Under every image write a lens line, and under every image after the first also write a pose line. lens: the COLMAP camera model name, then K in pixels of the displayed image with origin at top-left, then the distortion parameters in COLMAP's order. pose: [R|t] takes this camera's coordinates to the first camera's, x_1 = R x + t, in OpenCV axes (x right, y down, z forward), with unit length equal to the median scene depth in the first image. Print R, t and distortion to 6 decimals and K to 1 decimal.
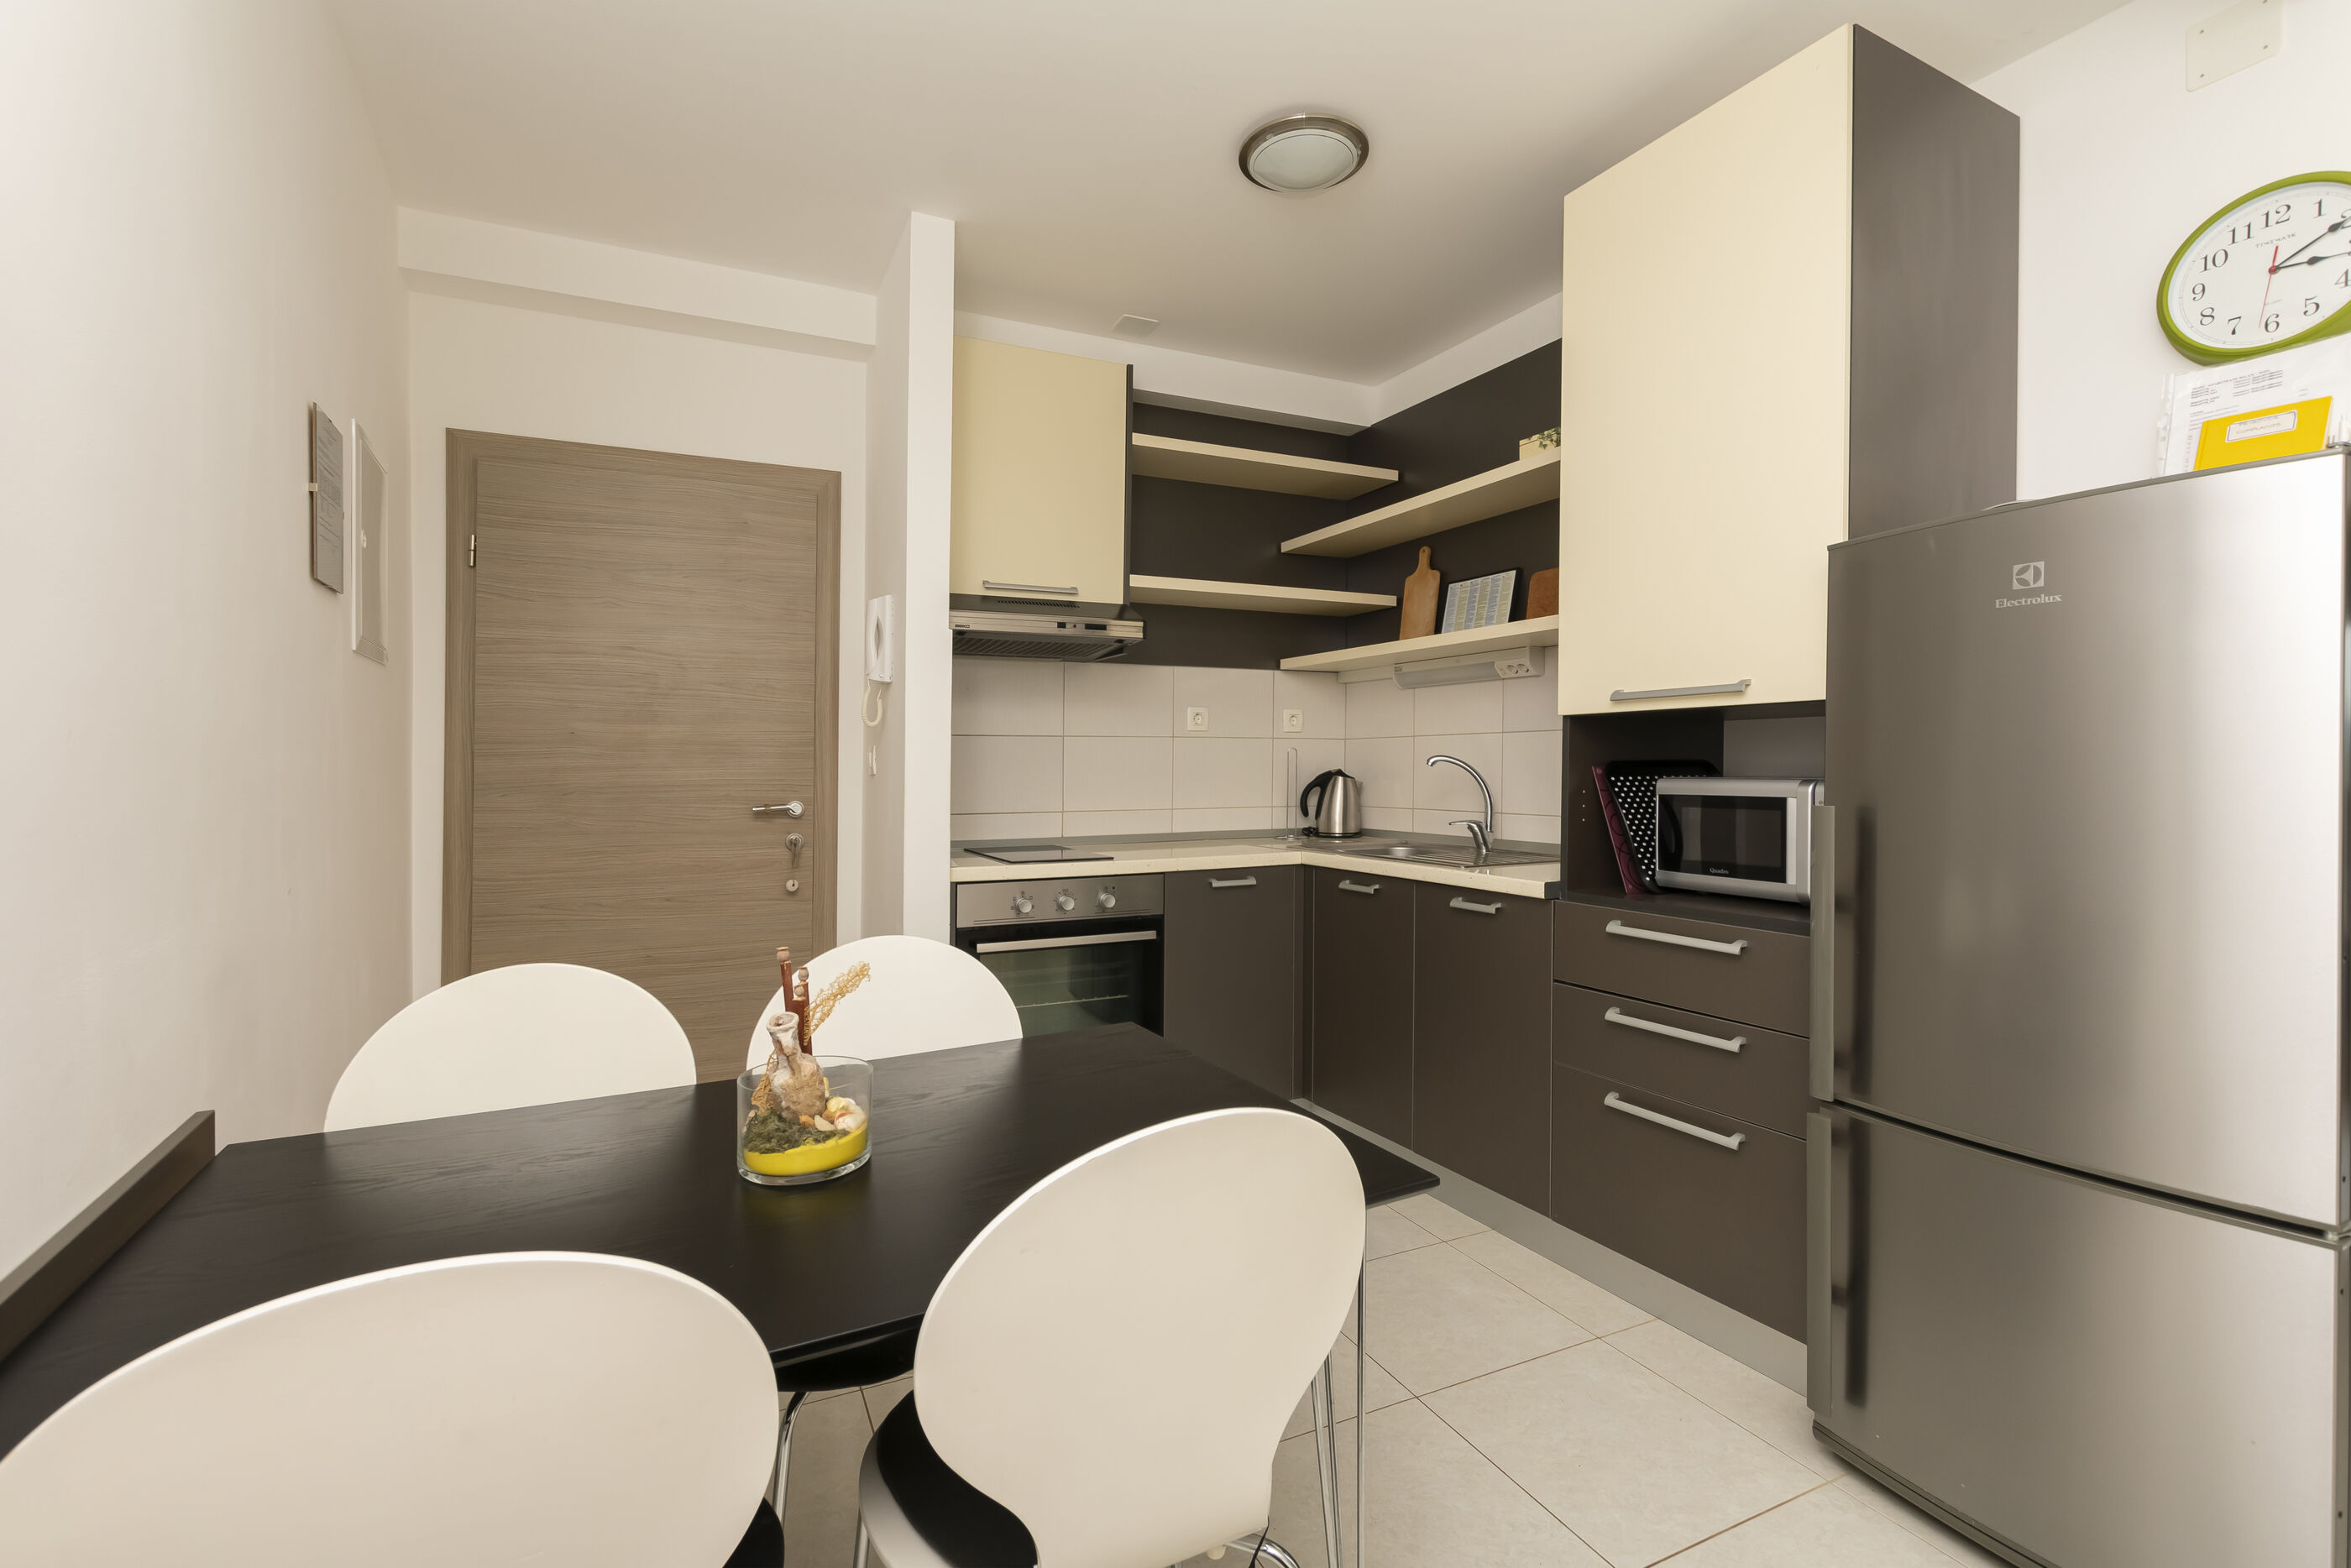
lens RADIAL K [[1059.4, 0, 1117.8], [0, 1059.4, 802.6], [0, 0, 1]] dist [0.001471, 0.000050]
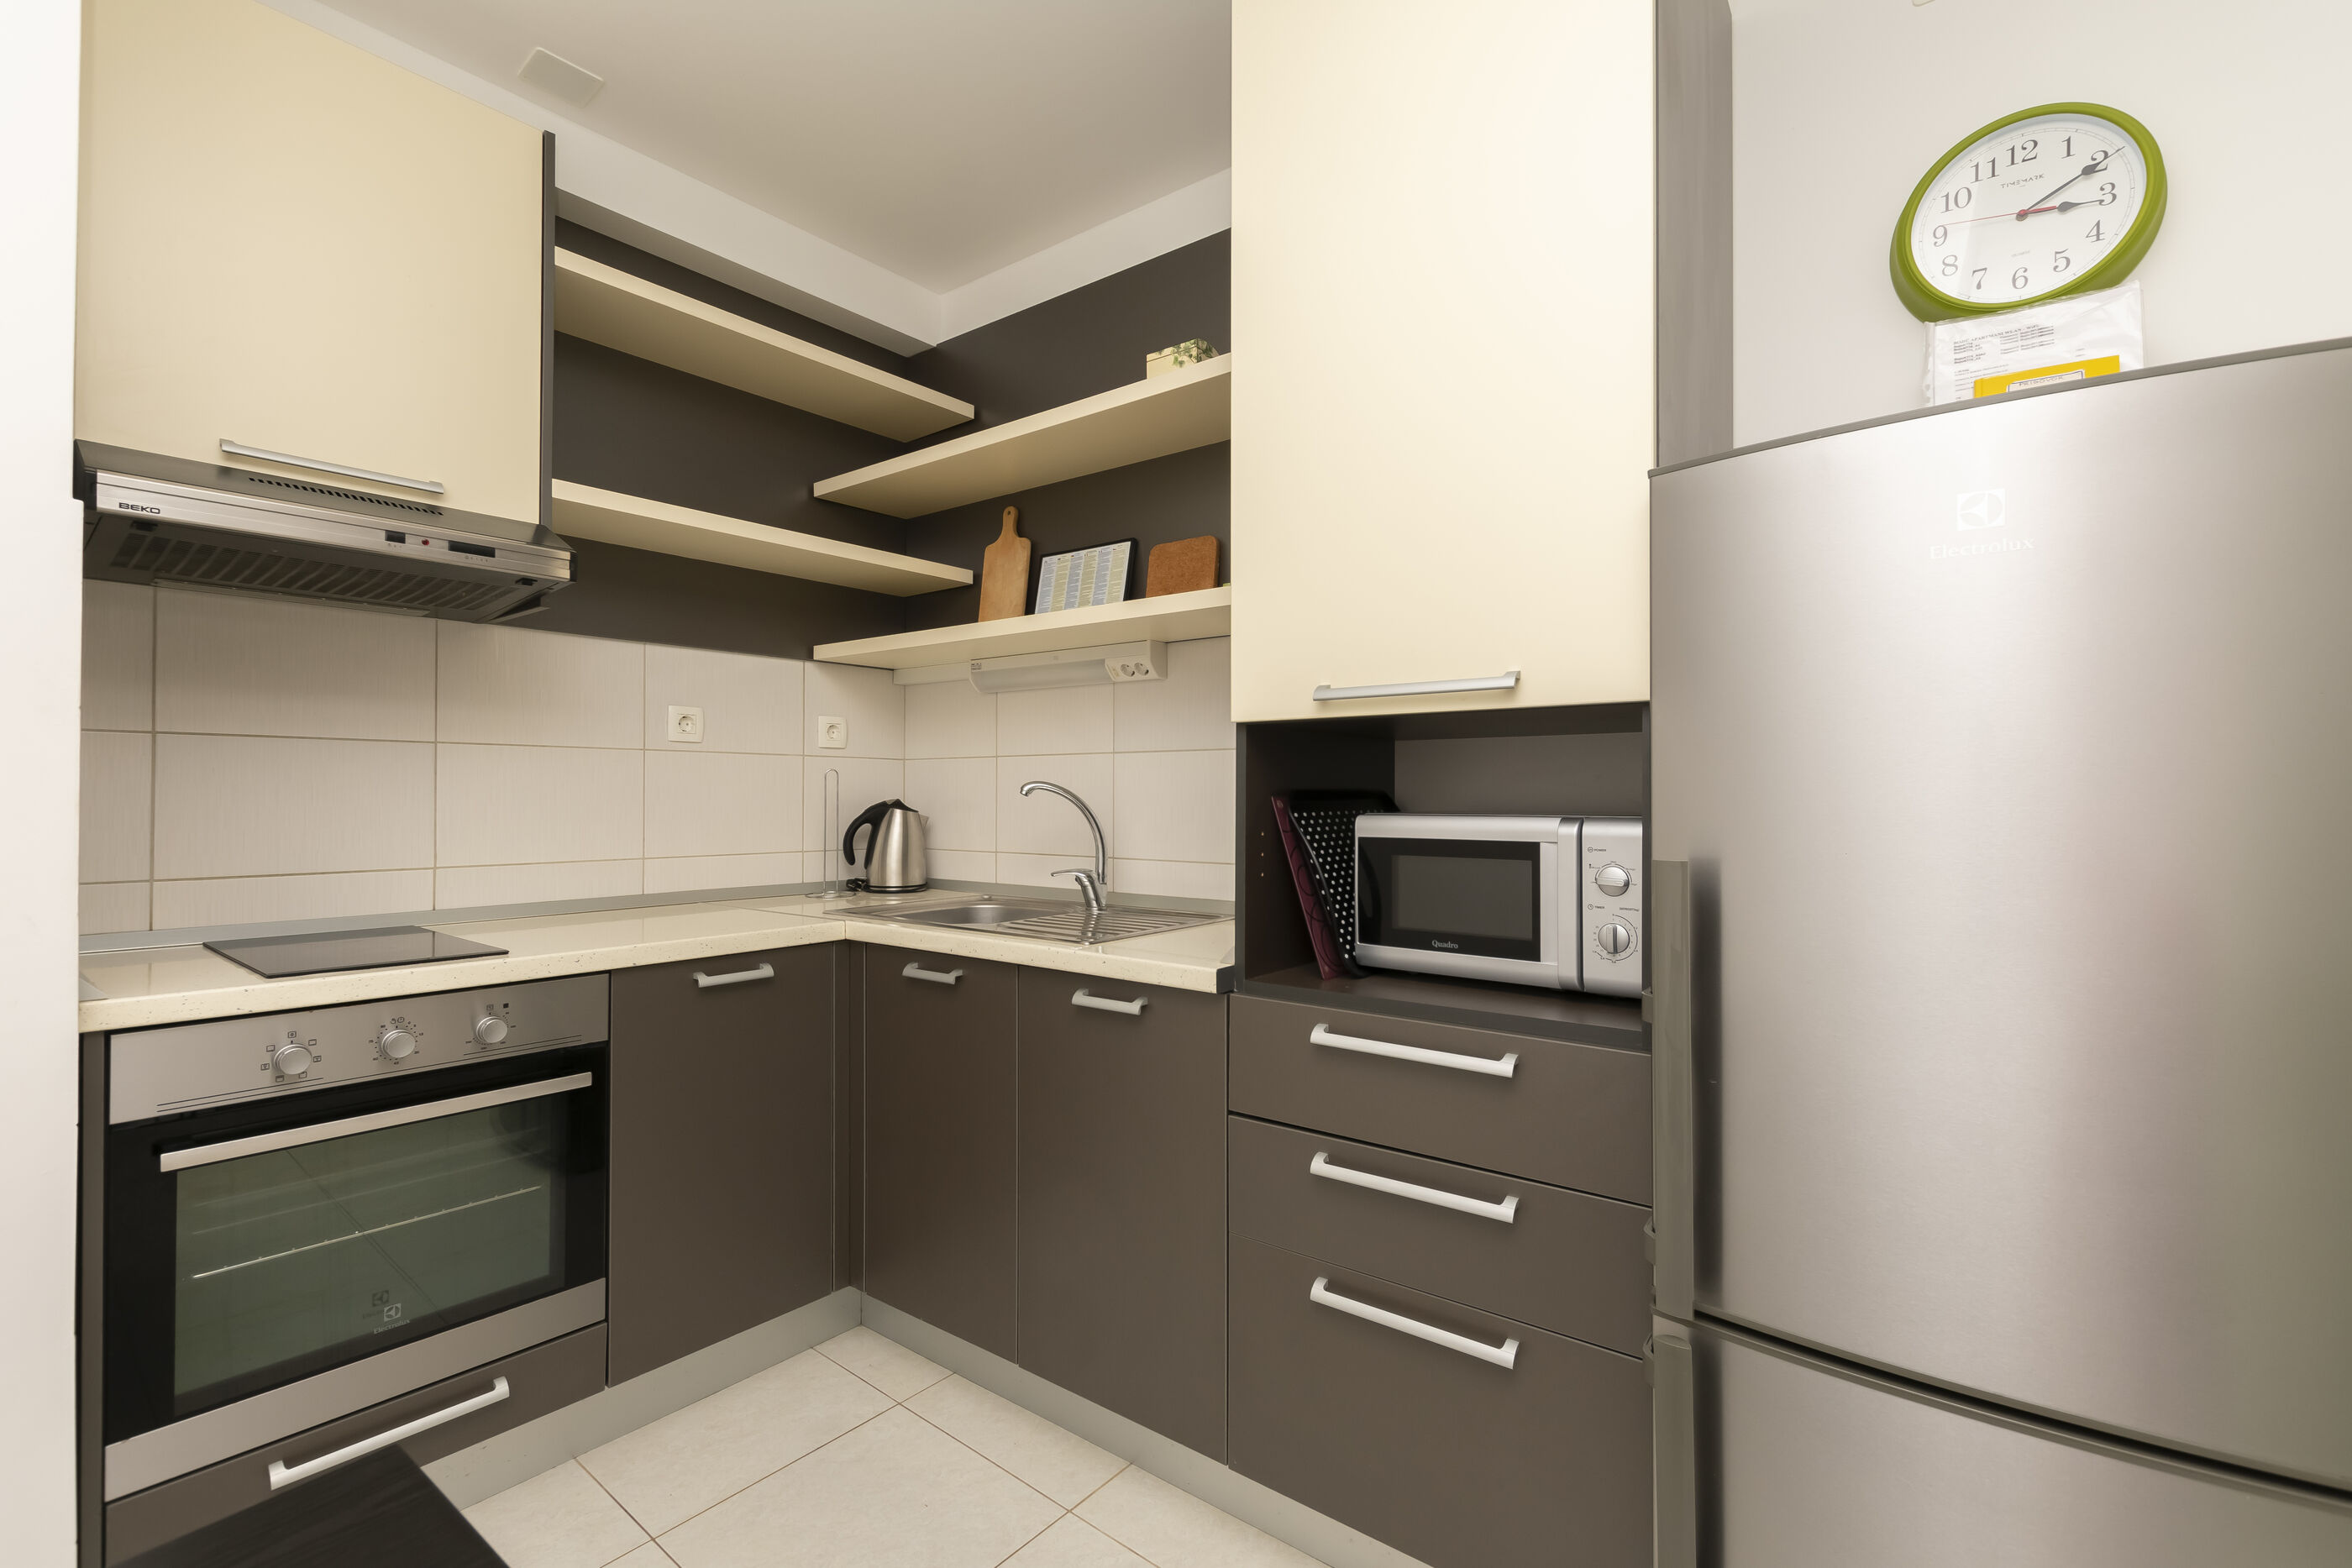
lens RADIAL K [[1057.1, 0, 1167.7], [0, 1057.1, 816.8], [0, 0, 1]] dist [0.004460, 0.000303]
pose [[0.892555, -0.002962, 0.450929, 0.055827], [0.009807, 0.999869, -0.012843, -0.010197], [-0.450832, 0.015885, 0.892467, 0.320313]]
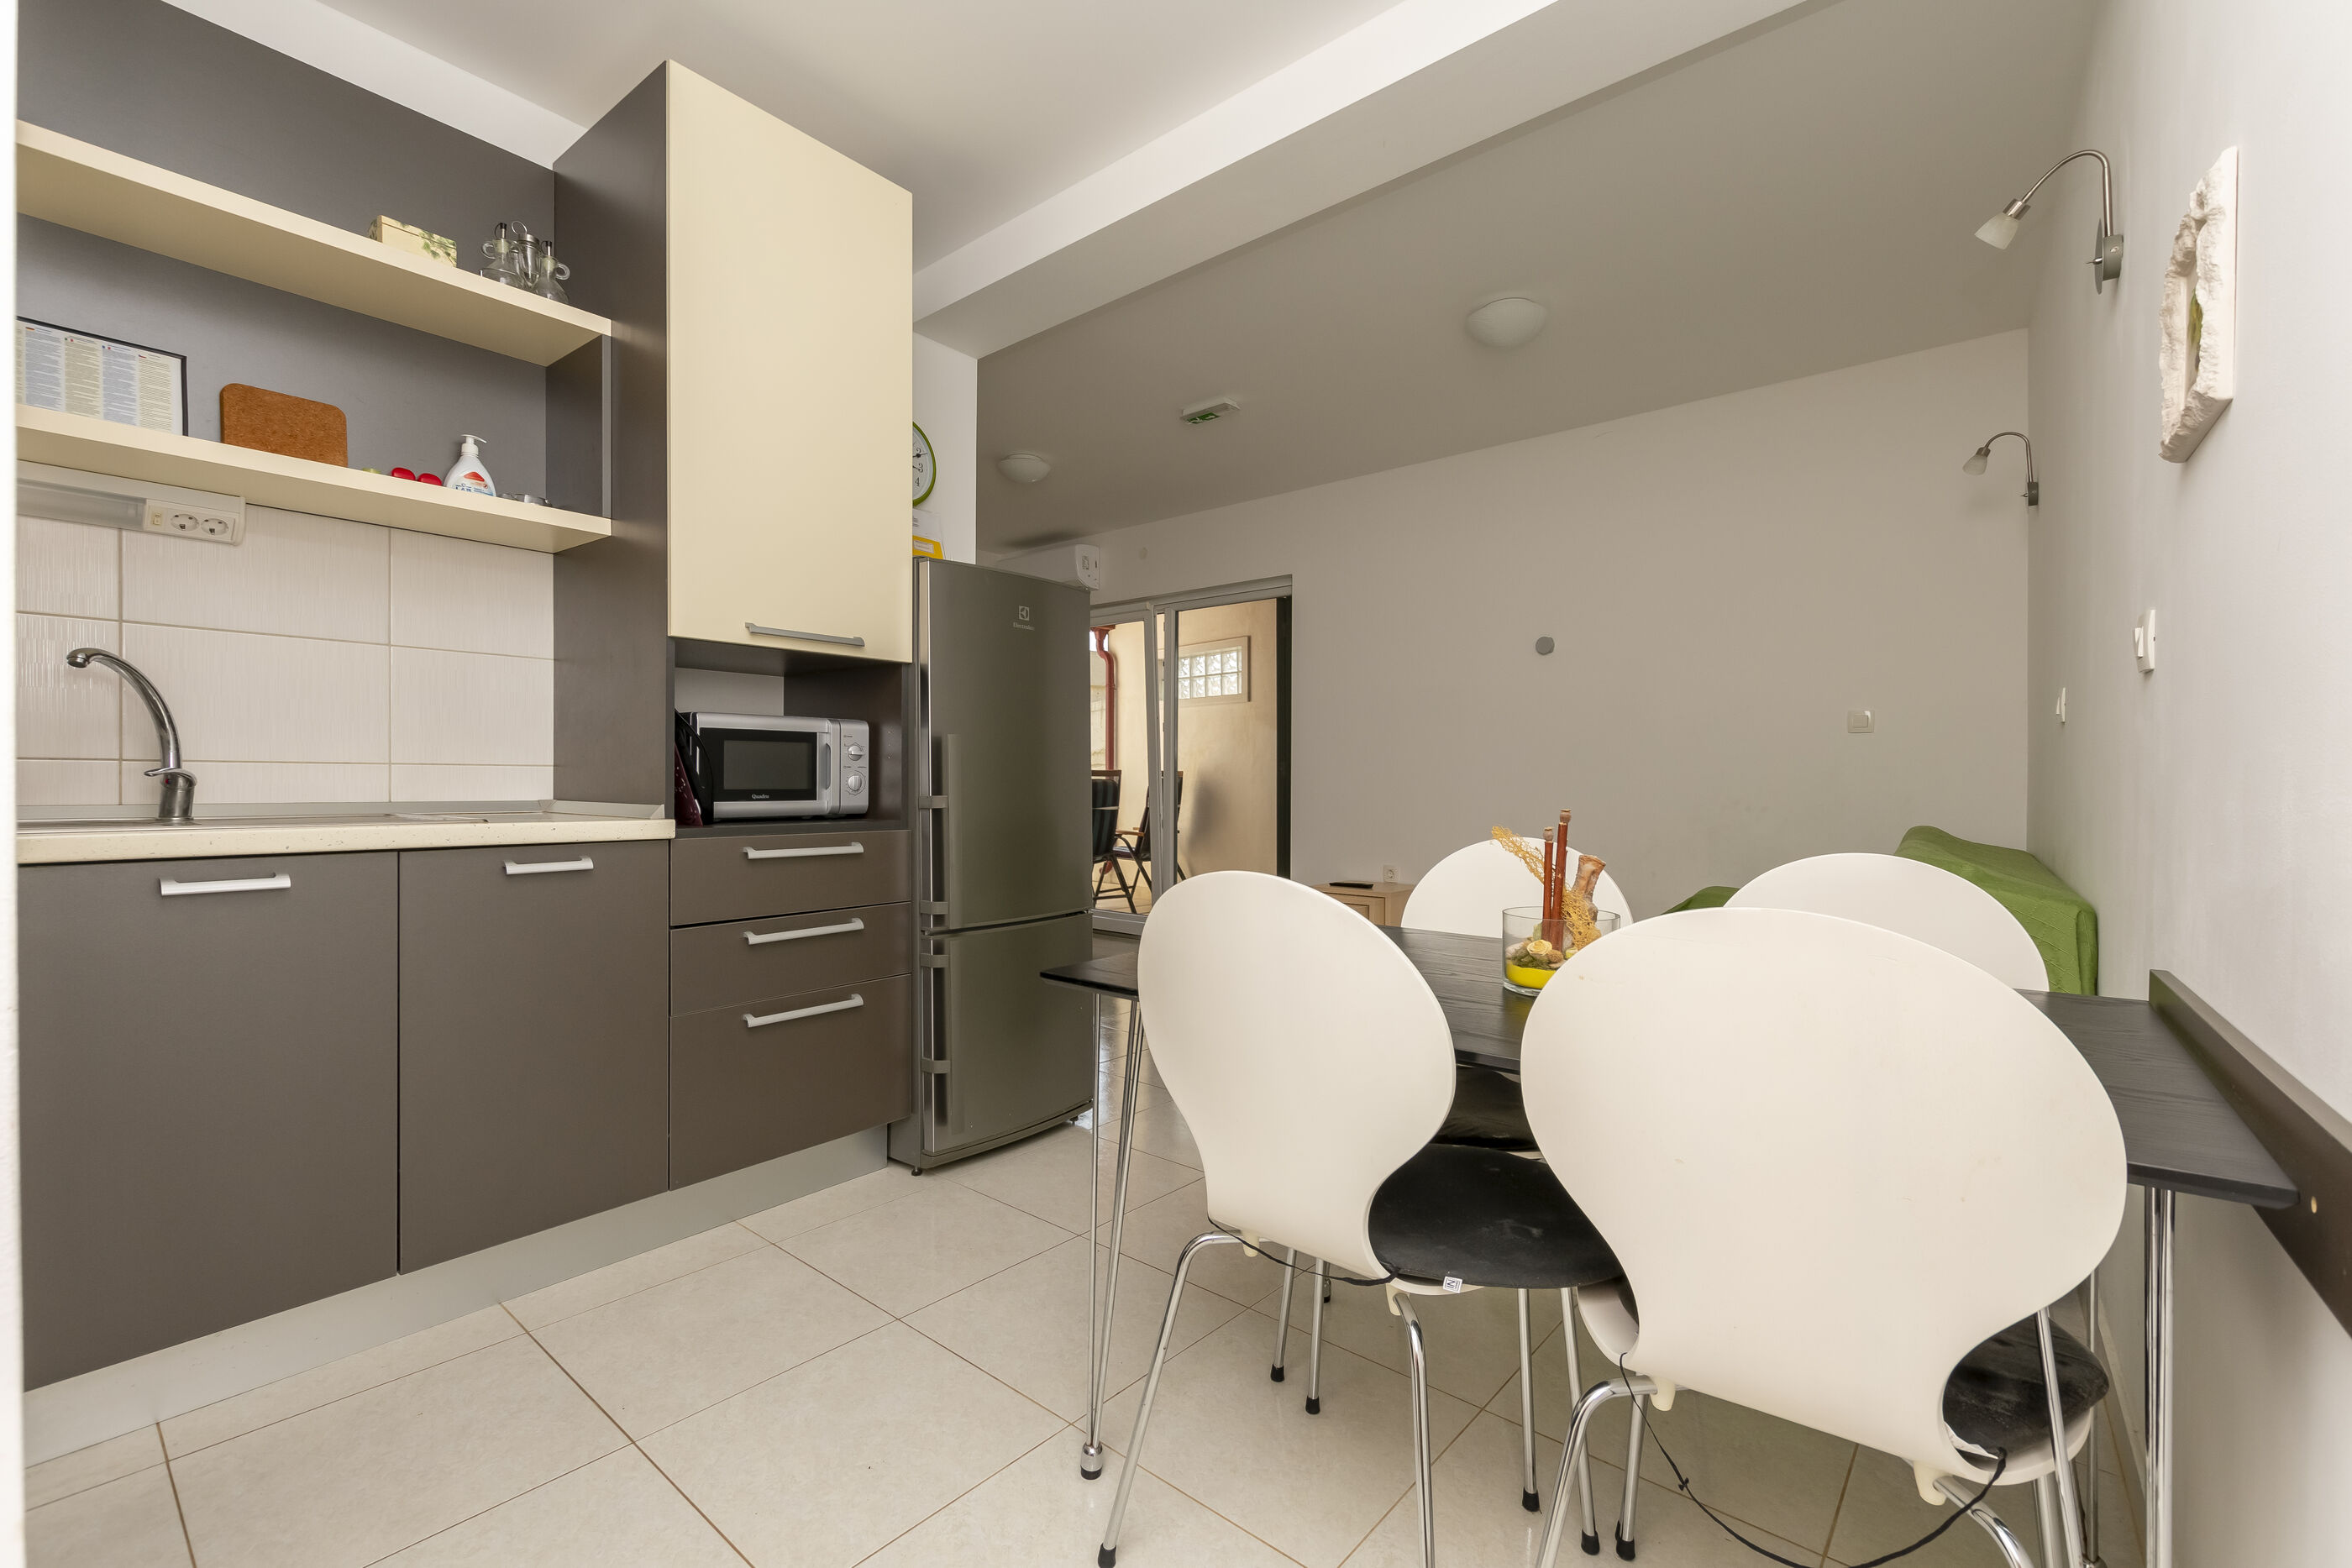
lens RADIAL K [[1012.1, 0, 1144.2], [0, 1012.1, 846.0], [0, 0, 1]] dist [0.001203, 0.000119]
pose [[-0.396694, -0.078511, 0.914587, -0.430411], [0.008920, 0.995959, 0.089365, 0.017763], [-0.917908, 0.043609, -0.394390, 0.758122]]
